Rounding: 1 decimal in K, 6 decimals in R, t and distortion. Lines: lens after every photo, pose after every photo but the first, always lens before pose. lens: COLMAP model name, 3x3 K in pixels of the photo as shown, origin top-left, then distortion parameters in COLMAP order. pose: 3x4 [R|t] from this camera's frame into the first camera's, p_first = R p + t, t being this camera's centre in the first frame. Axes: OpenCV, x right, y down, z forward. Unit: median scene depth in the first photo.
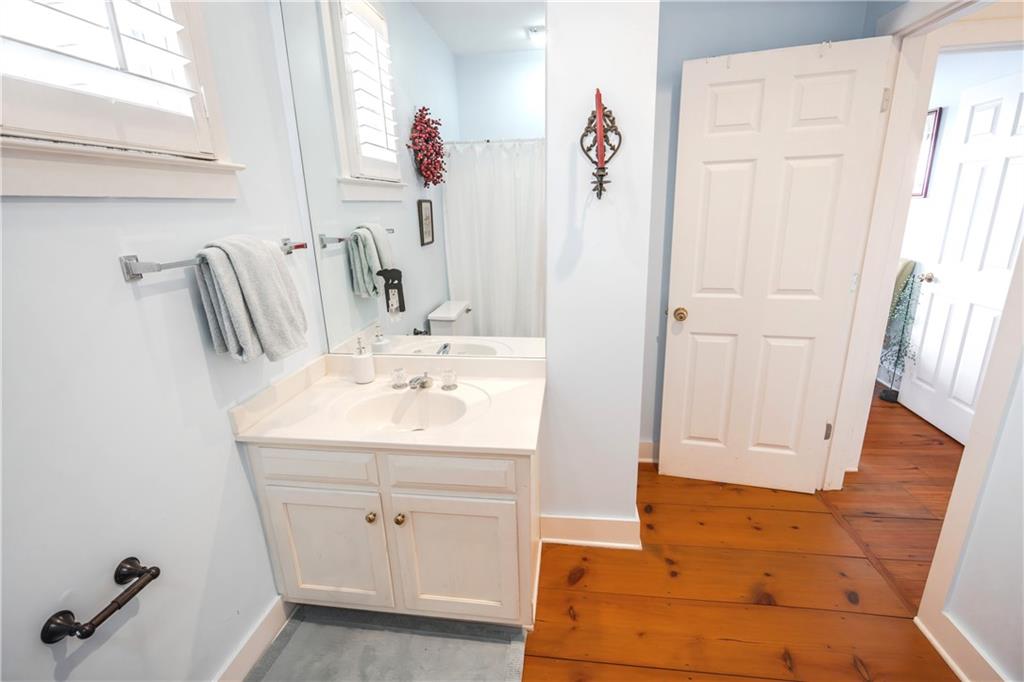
lens RADIAL K [[449.5, 0, 516.9], [0, 449.5, 339.2], [0, 0, 1]] dist [-0.013155, -0.000582]
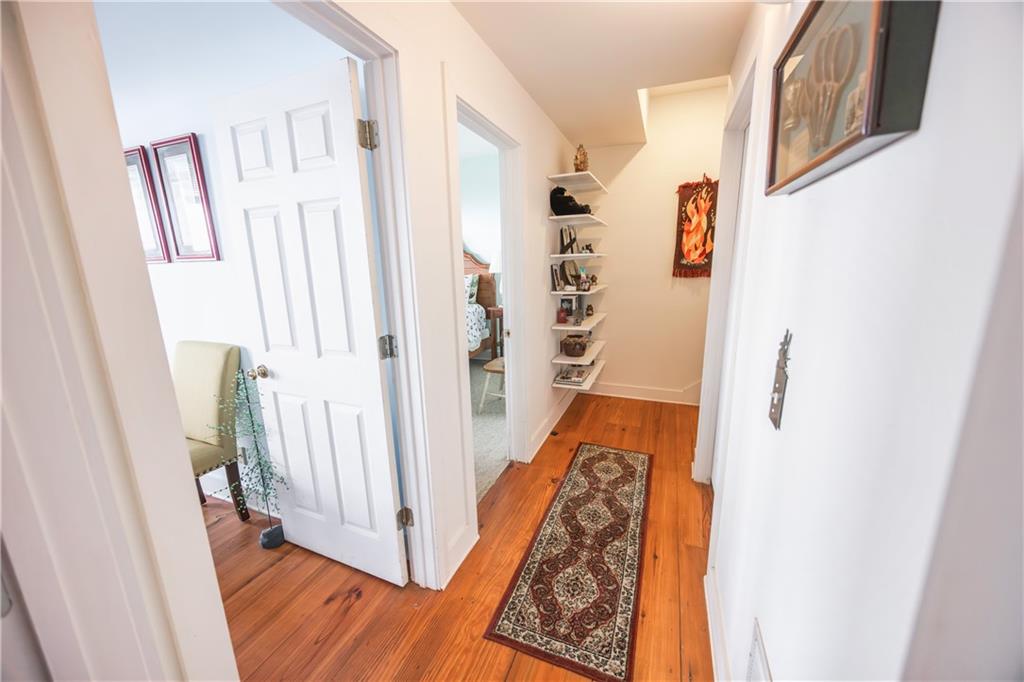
lens RADIAL K [[393.3, 0, 507.3], [0, 393.3, 342.9], [0, 0, 1]] dist [0.000827, 0.000069]
pose [[0.261443, -0.180127, 0.948262, 0.430759], [0.286288, 0.952695, 0.102037, -0.128774], [-0.921784, 0.244799, 0.300644, 0.428644]]
